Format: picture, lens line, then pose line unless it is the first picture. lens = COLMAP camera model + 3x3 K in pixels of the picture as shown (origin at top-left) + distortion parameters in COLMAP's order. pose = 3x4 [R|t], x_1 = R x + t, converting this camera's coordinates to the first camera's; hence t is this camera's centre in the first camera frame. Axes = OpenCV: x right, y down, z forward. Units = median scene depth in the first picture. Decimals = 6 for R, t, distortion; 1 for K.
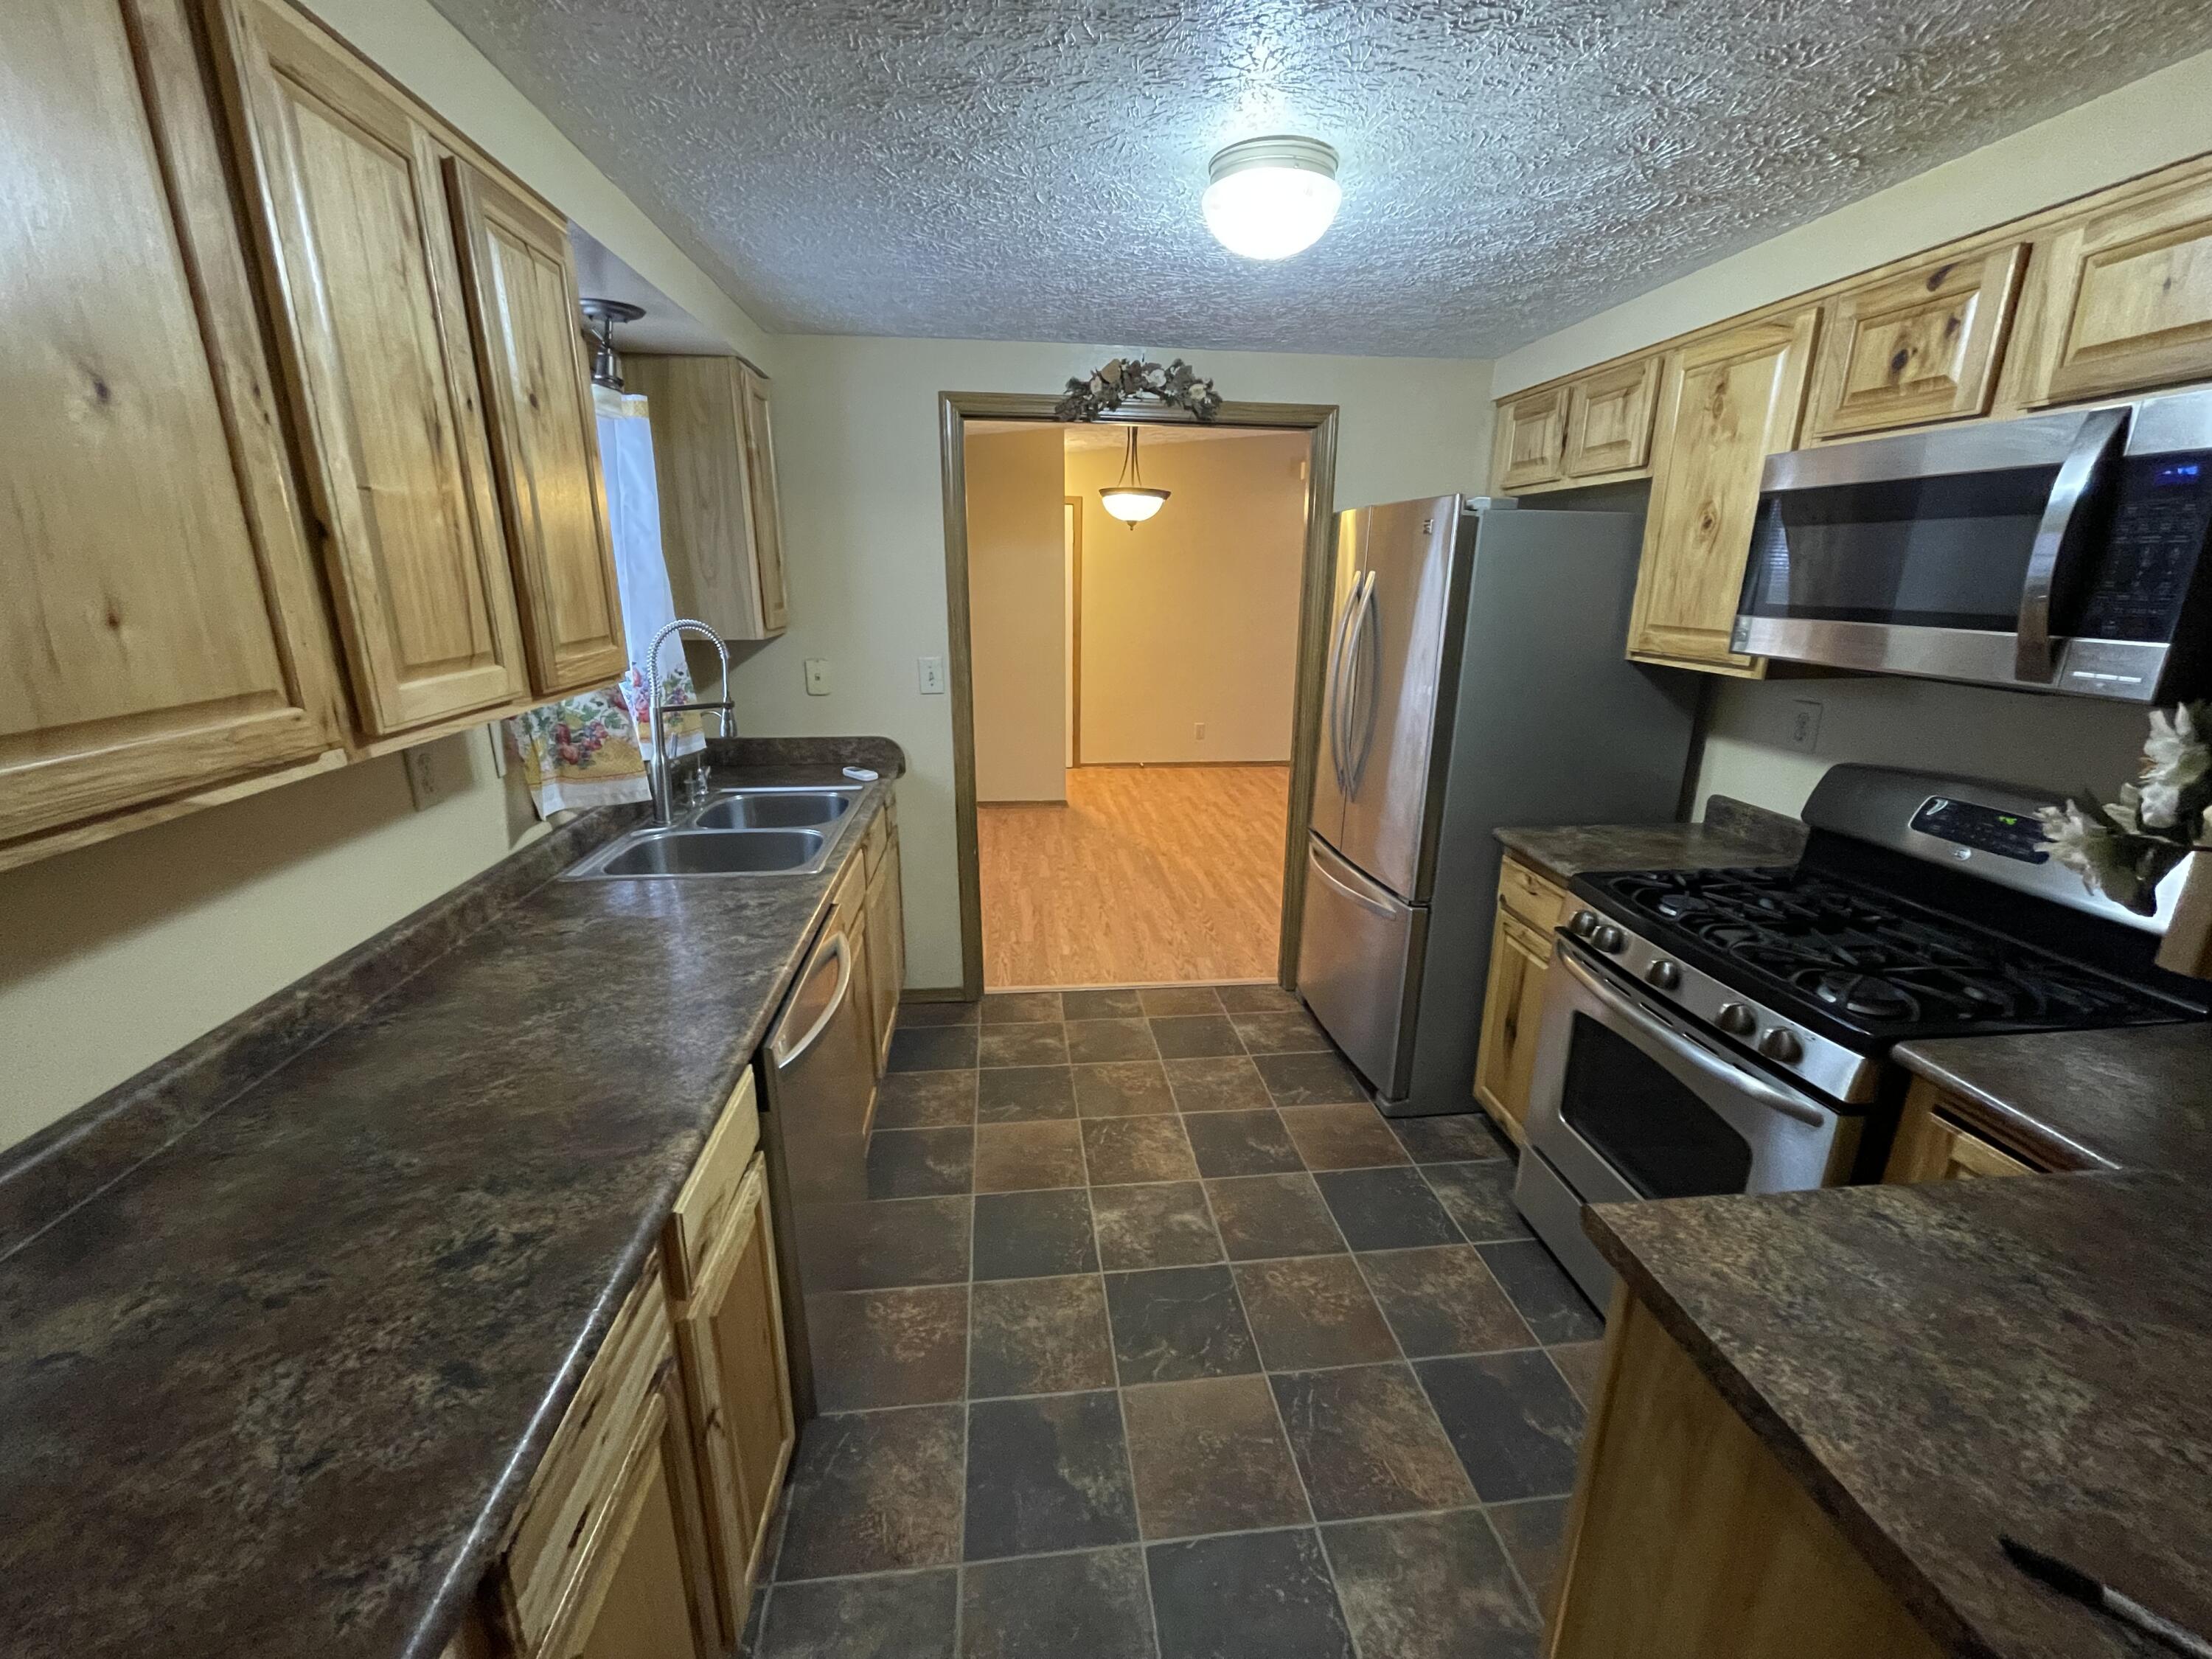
lens RADIAL K [[897.7, 0, 1099.3], [0, 897.7, 825.5], [0, 0, 1]] dist [-0.003135, 0.000444]
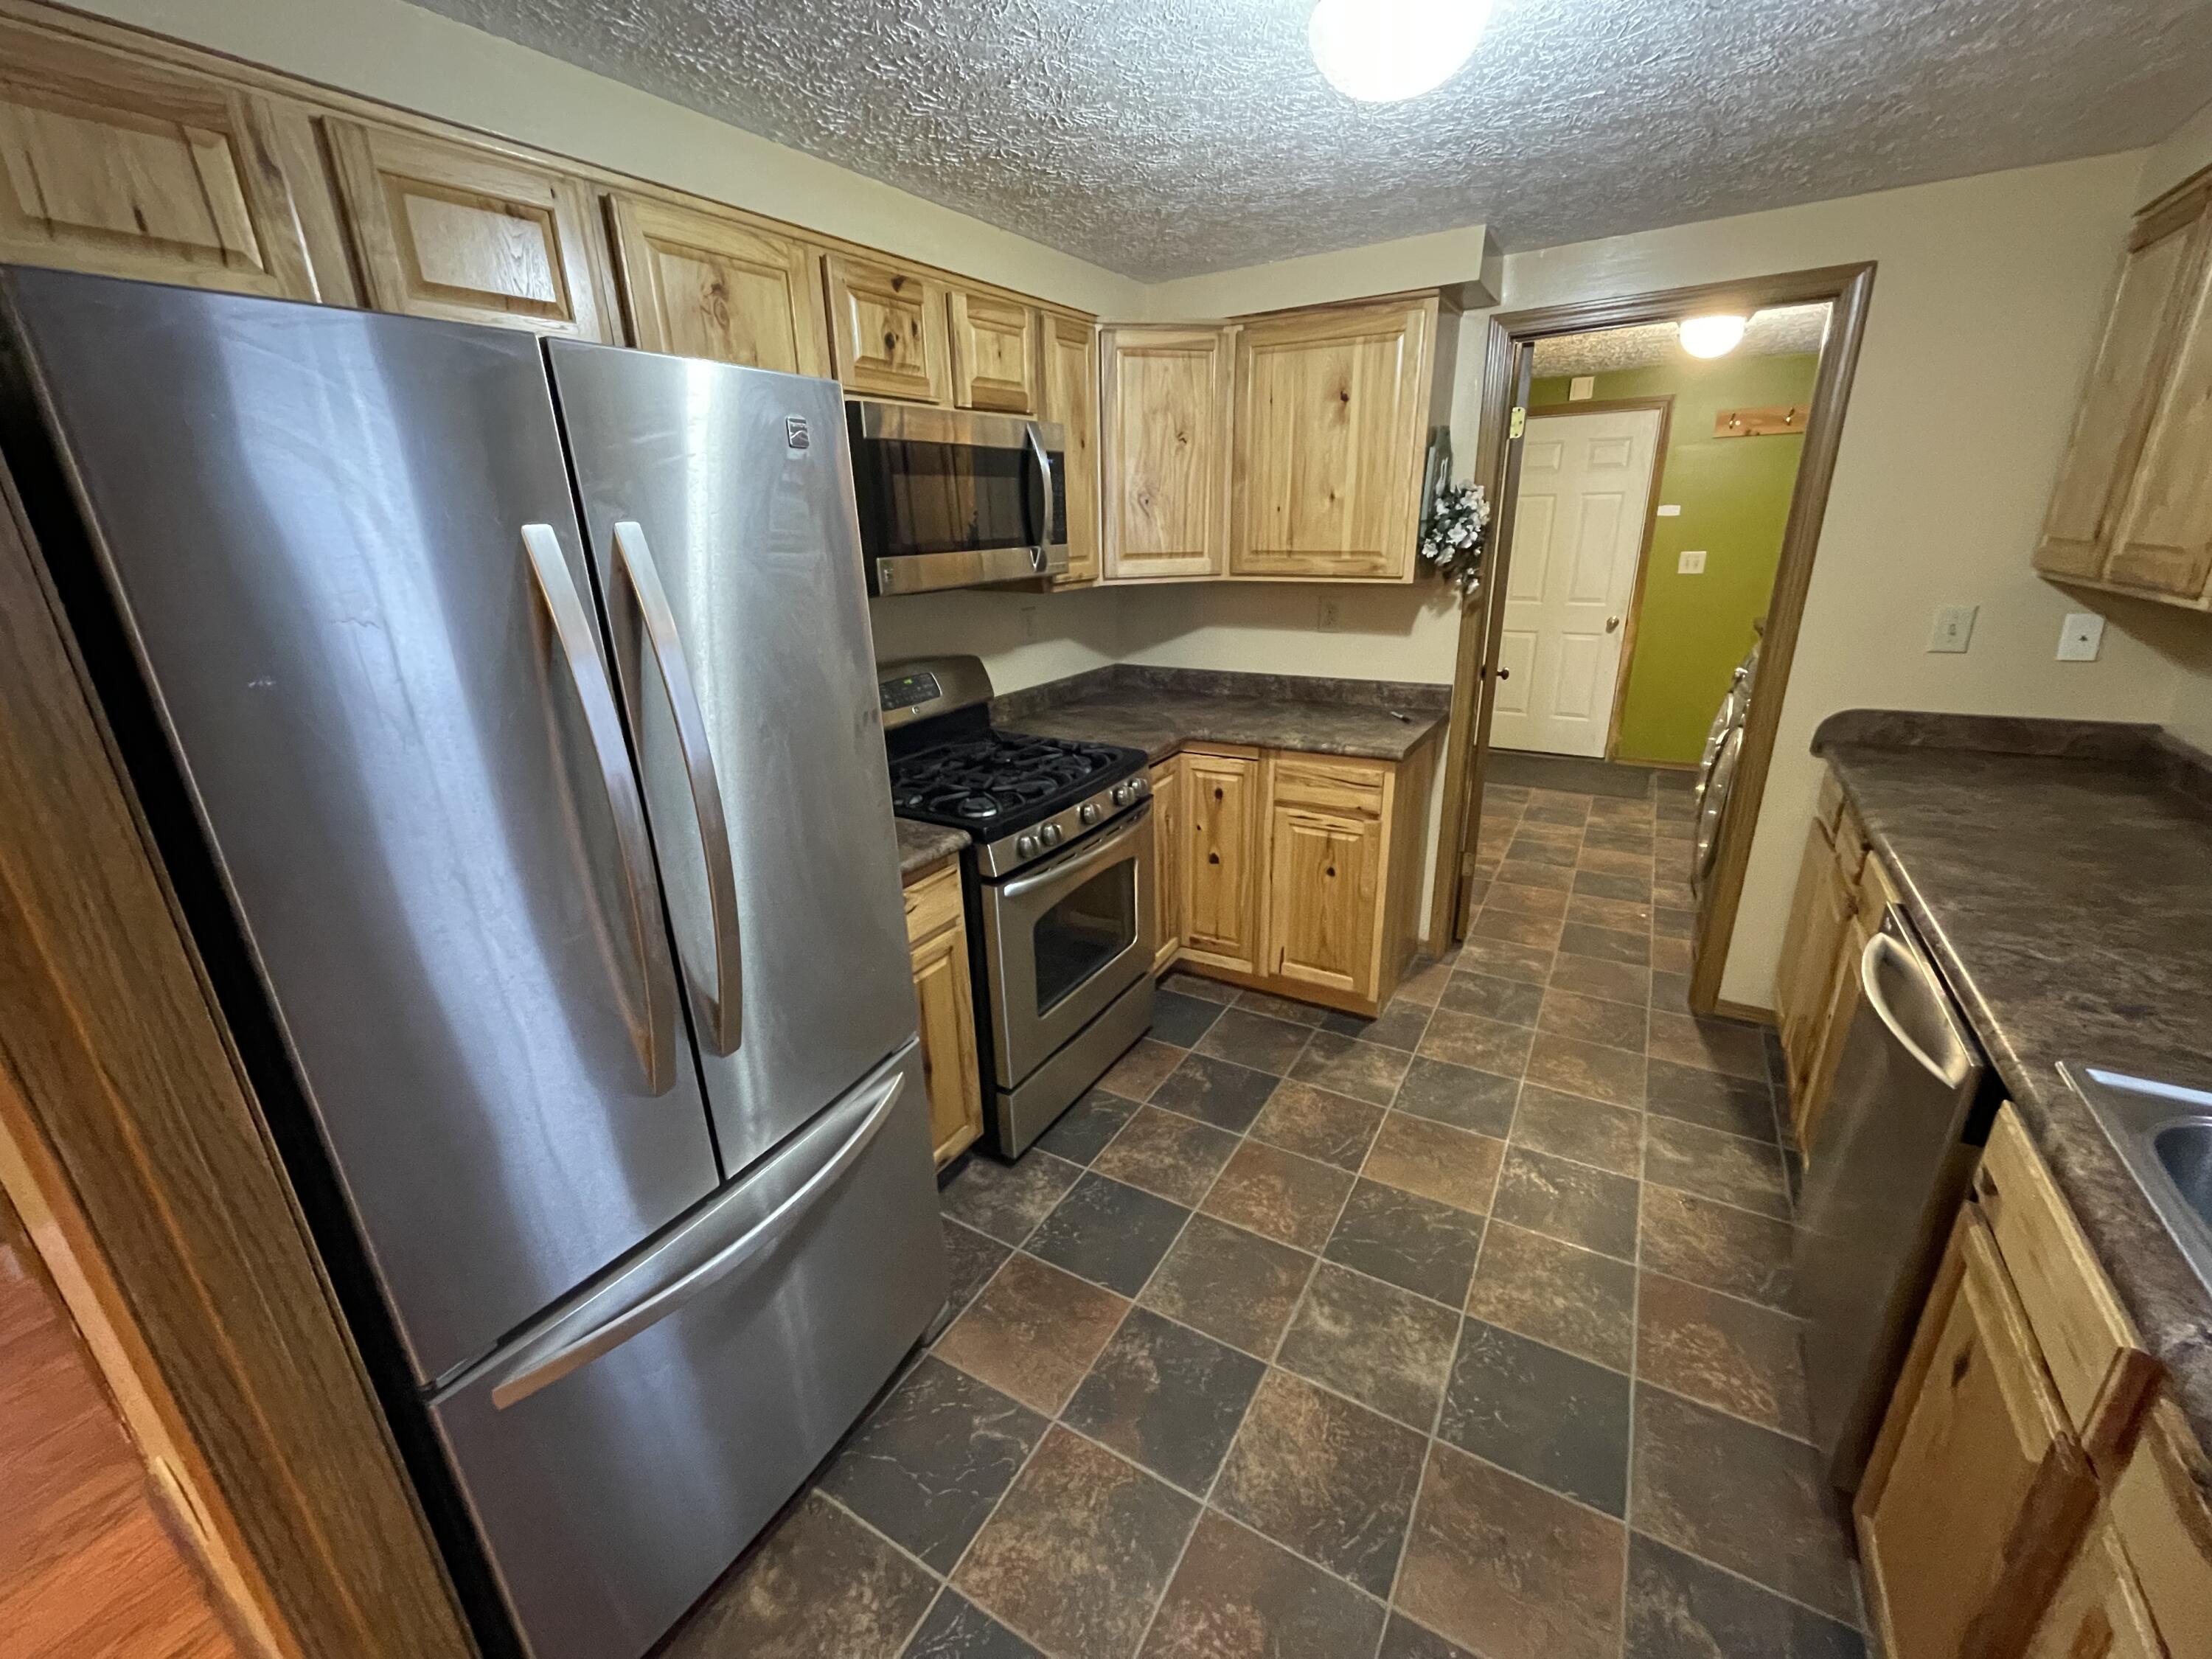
lens RADIAL K [[897.7, 0, 1104.5], [0, 897.7, 827.4], [0, 0, 1]] dist [-0.003135, 0.000444]
pose [[-0.799146, -0.181639, 0.573038, -0.122637], [0.188452, 0.829506, 0.525743, -0.392524], [-0.570834, 0.528136, -0.628666, 1.382675]]
